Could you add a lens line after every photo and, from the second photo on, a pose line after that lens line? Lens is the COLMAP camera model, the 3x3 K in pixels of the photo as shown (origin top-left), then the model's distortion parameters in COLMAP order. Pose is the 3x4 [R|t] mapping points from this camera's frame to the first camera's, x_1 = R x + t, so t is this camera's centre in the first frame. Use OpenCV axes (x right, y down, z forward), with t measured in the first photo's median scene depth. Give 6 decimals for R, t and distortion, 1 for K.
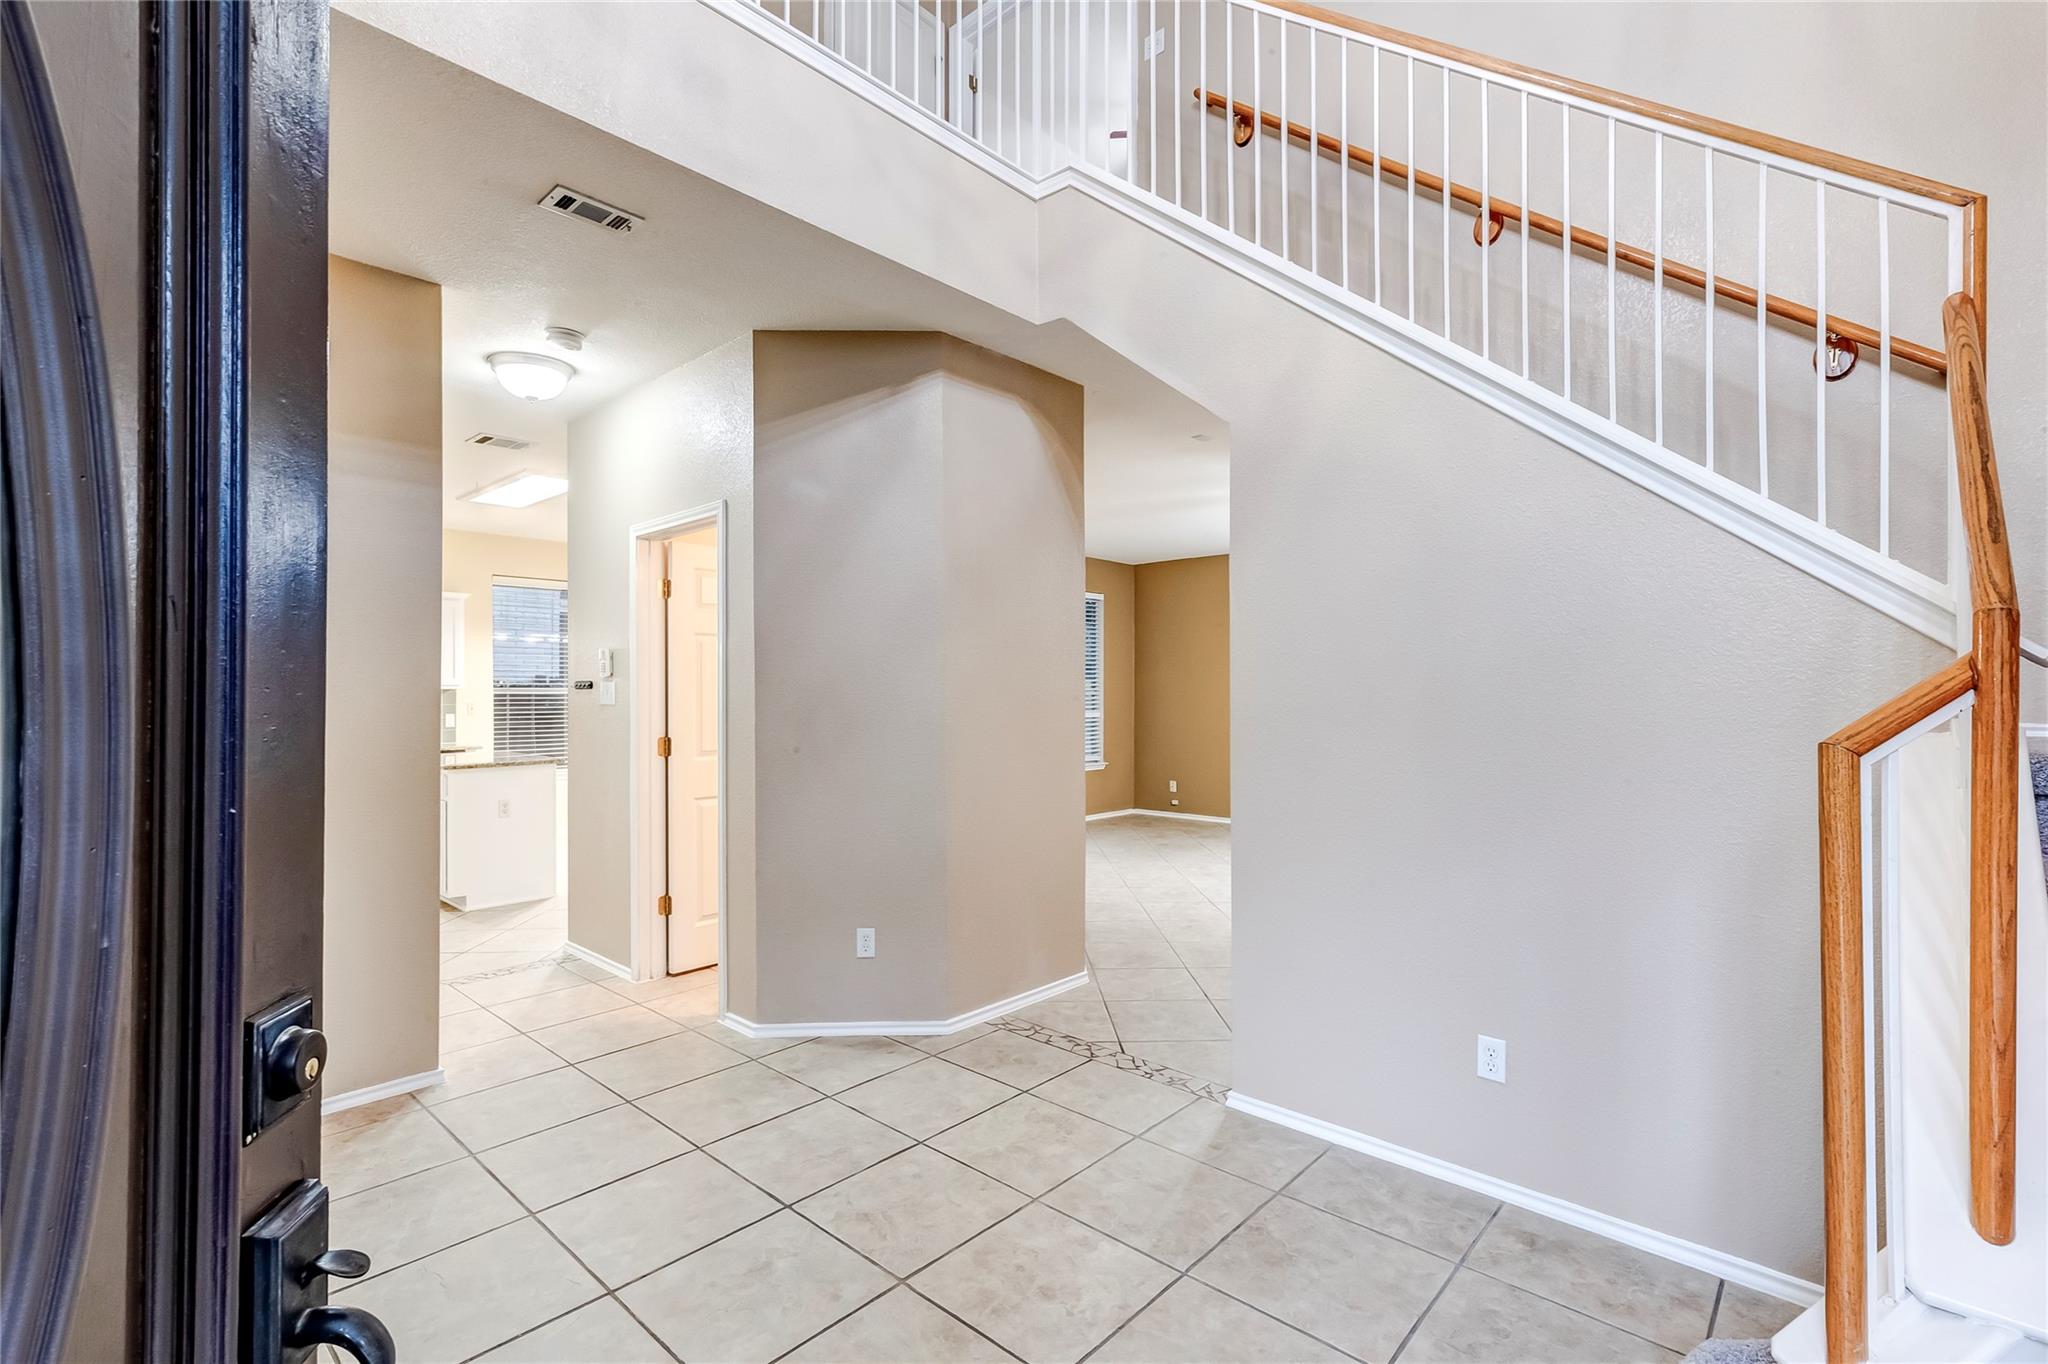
lens RADIAL K [[932.1, 0, 1027.0], [0, 932.1, 688.8], [0, 0, 1]] dist [0.003797, -0.000455]
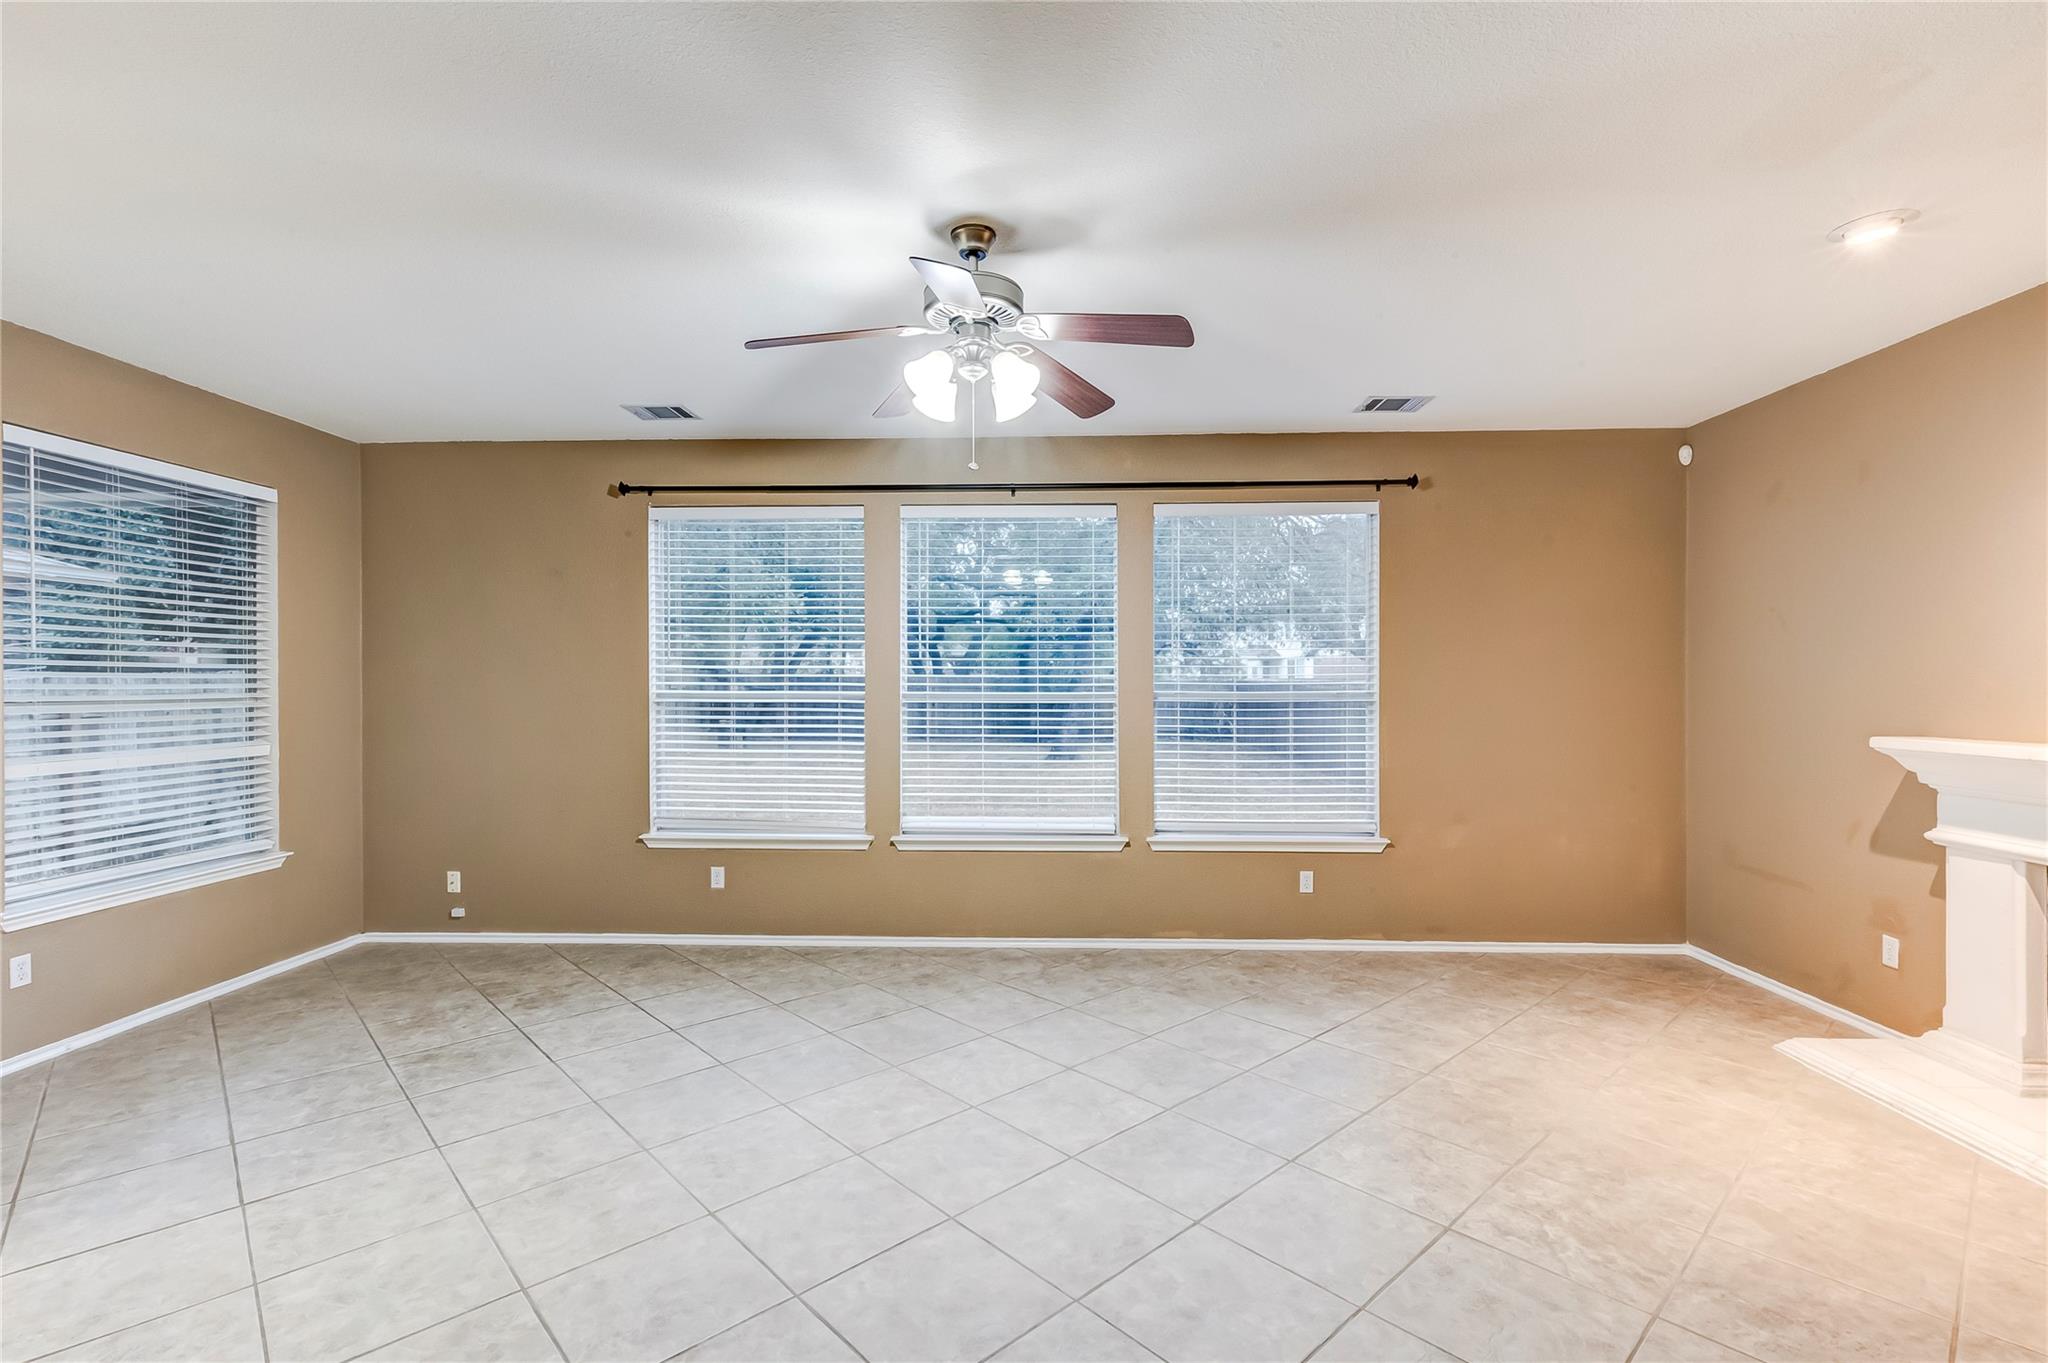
lens RADIAL K [[932.1, 0, 1028.5], [0, 932.1, 686.1], [0, 0, 1]] dist [0.003797, -0.000455]
pose [[0.759737, -0.002437, 0.650226, 0.063653], [-0.003017, 0.999969, 0.007273, -0.008707], [-0.650223, -0.007487, 0.759706, 0.407548]]
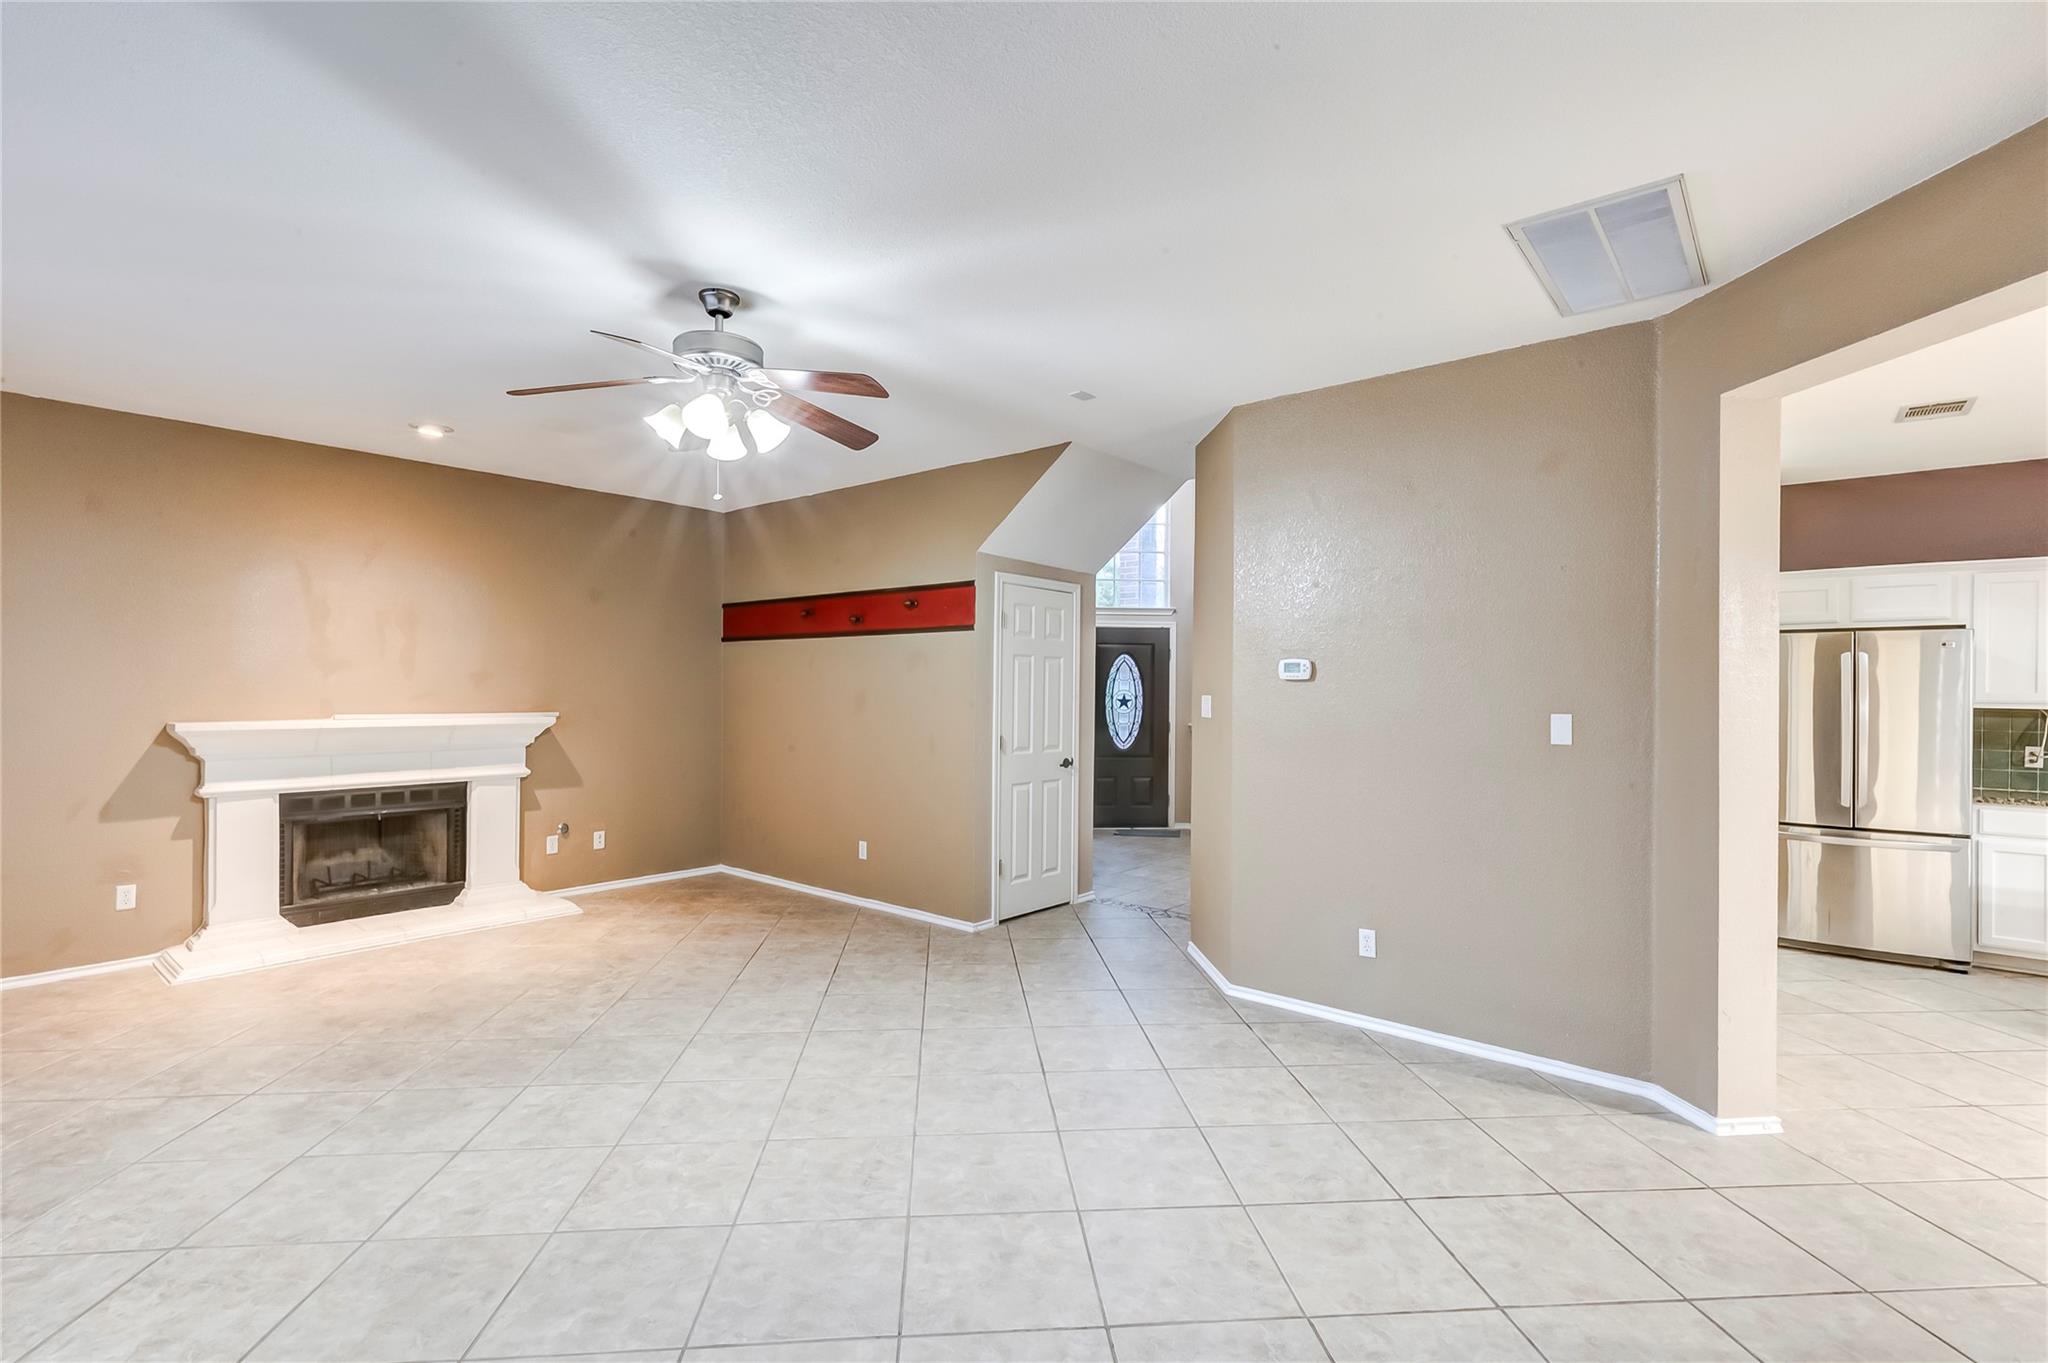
lens RADIAL K [[932.1, 0, 1026.7], [0, 932.1, 689.2], [0, 0, 1]] dist [0.003797, -0.000455]
pose [[-0.999103, -0.006155, -0.041907, 0.142668], [-0.005995, 0.999974, -0.003948, -0.005270], [0.041930, -0.003694, -0.999114, 0.973629]]
